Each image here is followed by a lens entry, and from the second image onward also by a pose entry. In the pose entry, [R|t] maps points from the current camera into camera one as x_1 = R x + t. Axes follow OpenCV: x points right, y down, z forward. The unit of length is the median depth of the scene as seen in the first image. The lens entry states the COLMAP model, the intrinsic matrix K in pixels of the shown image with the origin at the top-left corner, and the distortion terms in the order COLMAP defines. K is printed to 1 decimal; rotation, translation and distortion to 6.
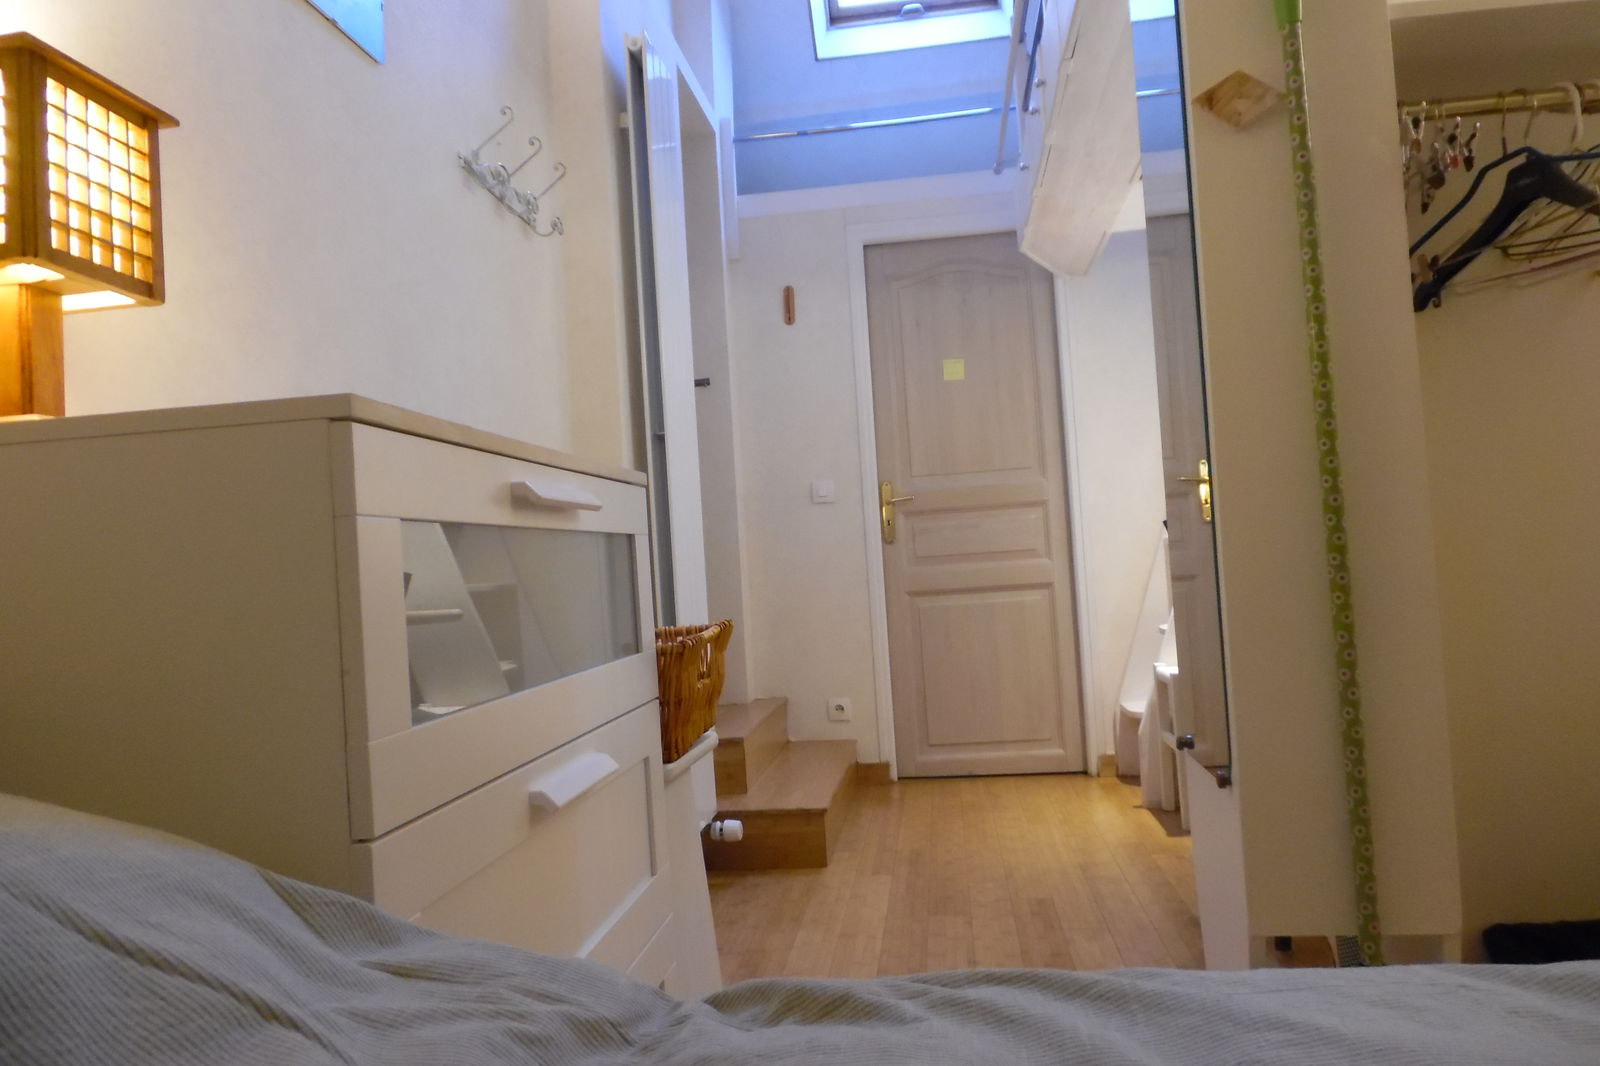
lens RADIAL K [[1139.4, 0, 796.2], [0, 1139.4, 544.7], [0, 0, 1]] dist [-0.008396, -0.002441]
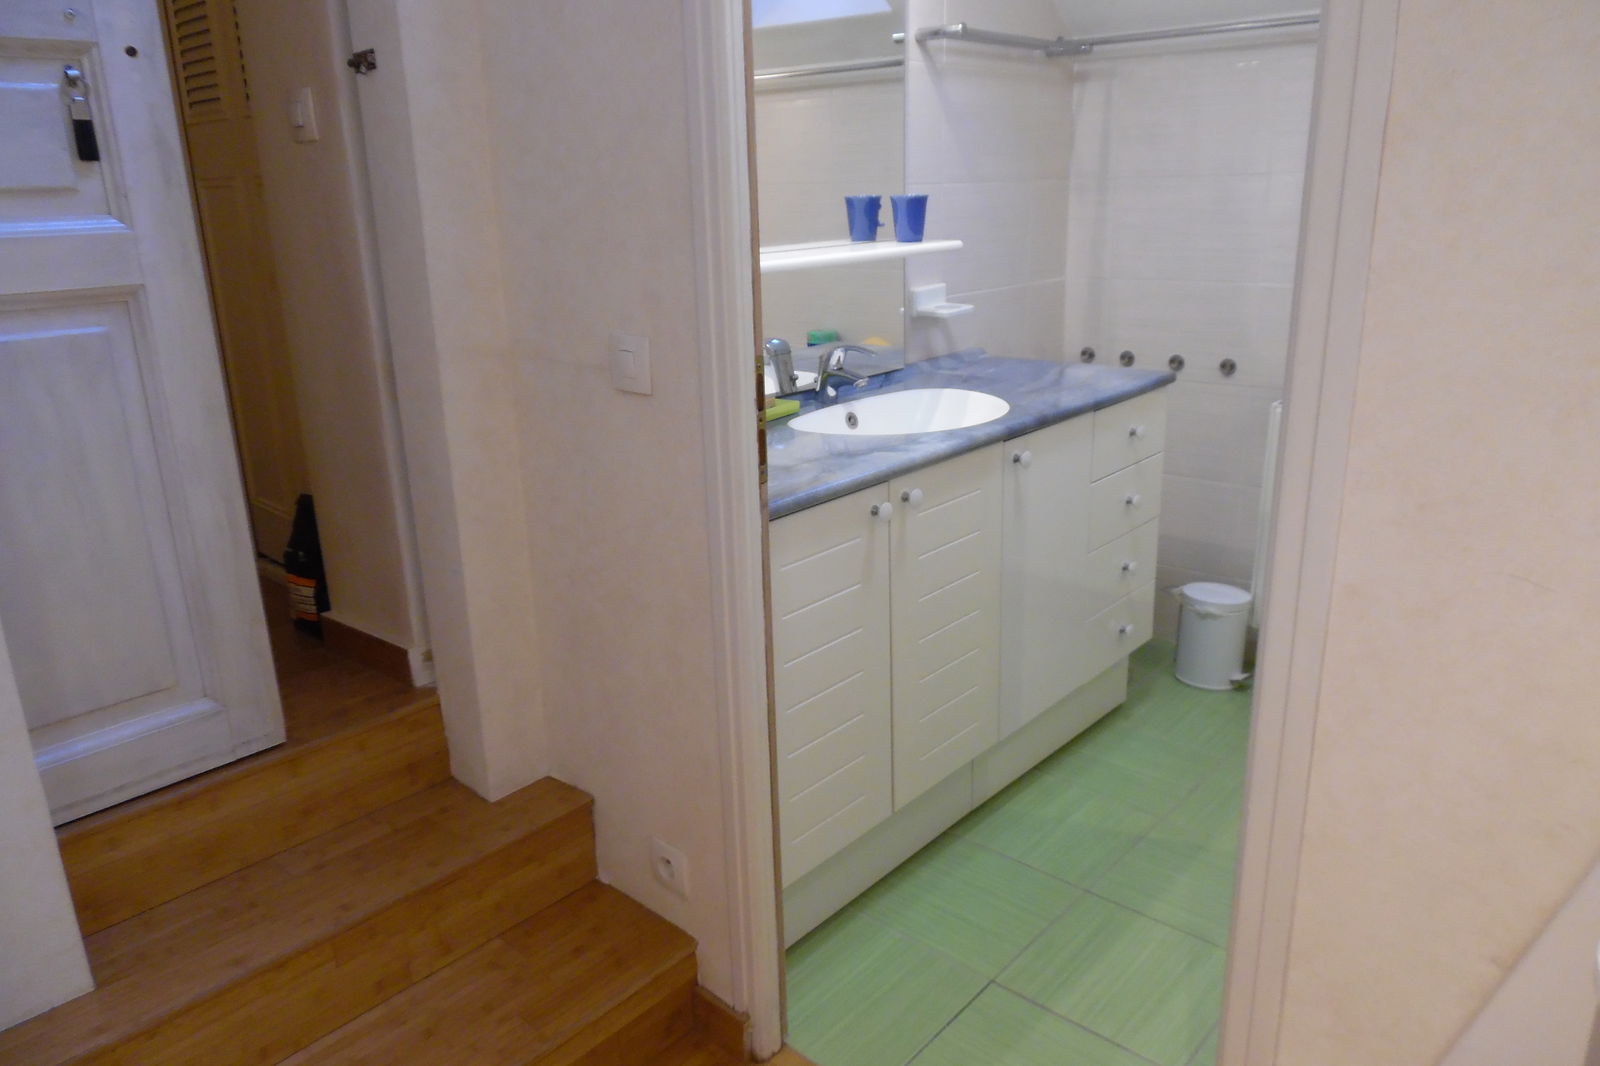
lens RADIAL K [[1139.4, 0, 796.2], [0, 1139.4, 544.7], [0, 0, 1]] dist [-0.008396, -0.002441]
pose [[0.830386, 0.196486, -0.521395, 0.283202], [-0.001750, 0.936675, 0.350196, -0.124232], [0.557186, -0.289885, 0.778145, 0.725530]]
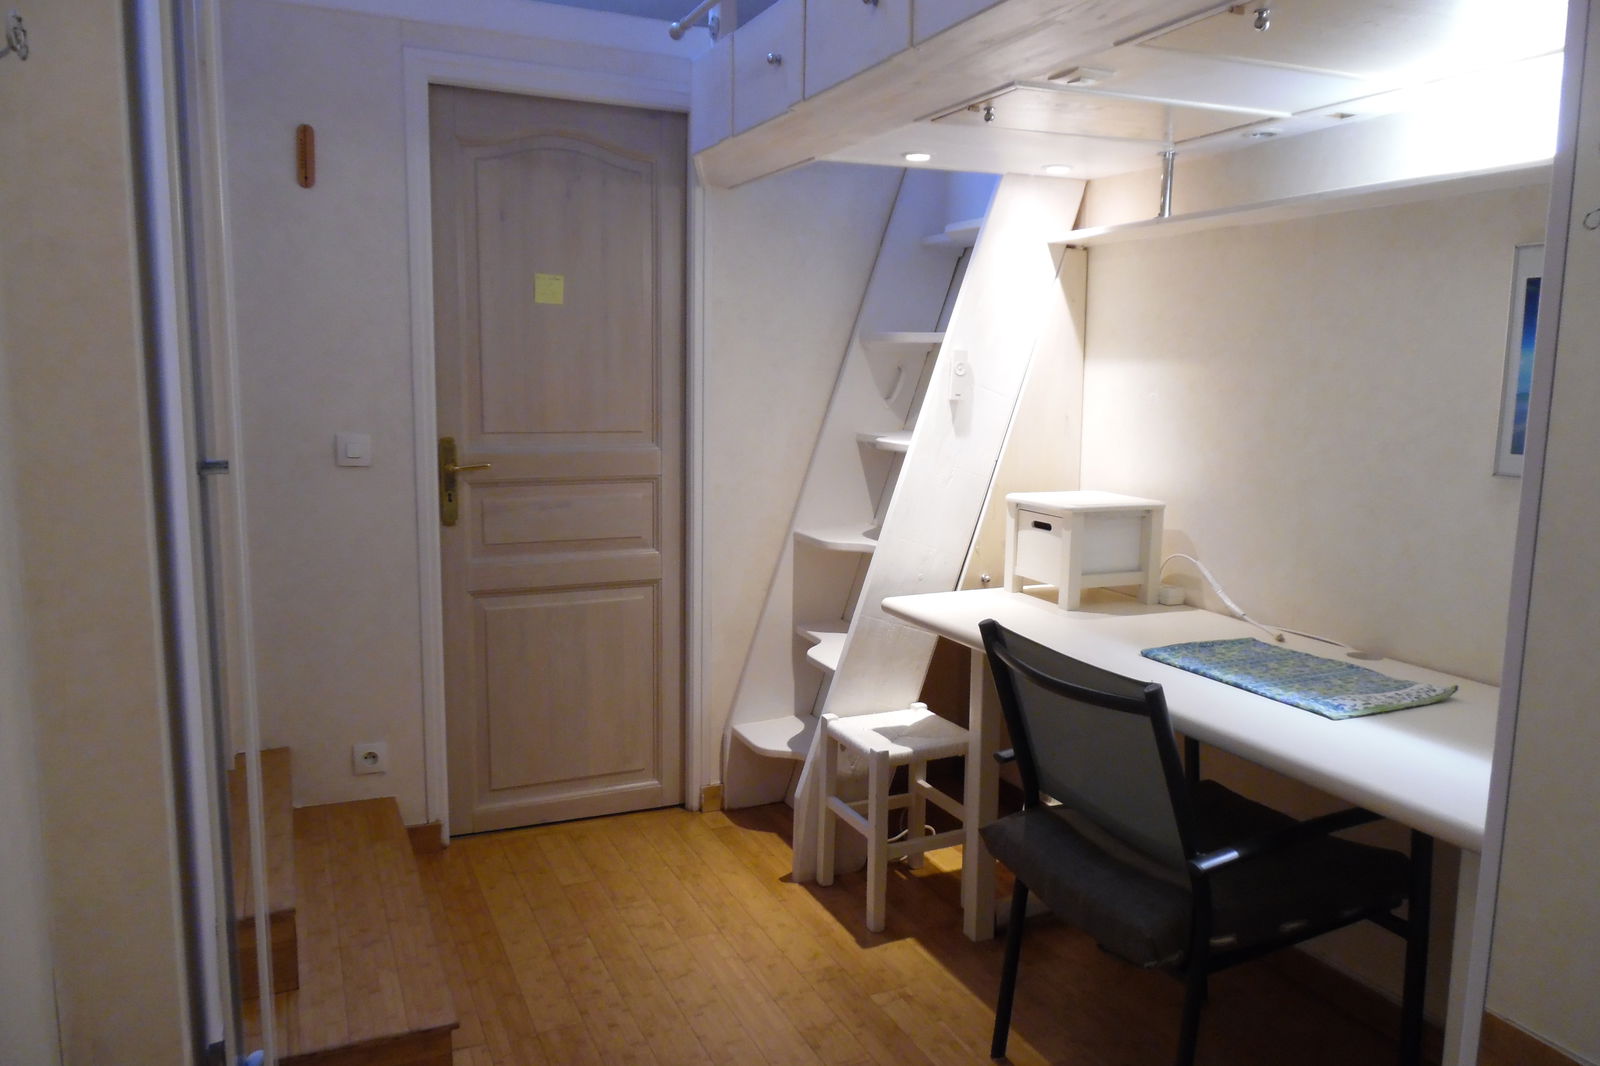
lens RADIAL K [[1139.4, 0, 796.2], [0, 1139.4, 544.7], [0, 0, 1]] dist [-0.008396, -0.002441]
pose [[0.844393, -0.003096, 0.535715, -0.118035], [-0.084891, 0.986576, 0.139506, -0.108625], [-0.528956, -0.163275, 0.832795, 0.291403]]
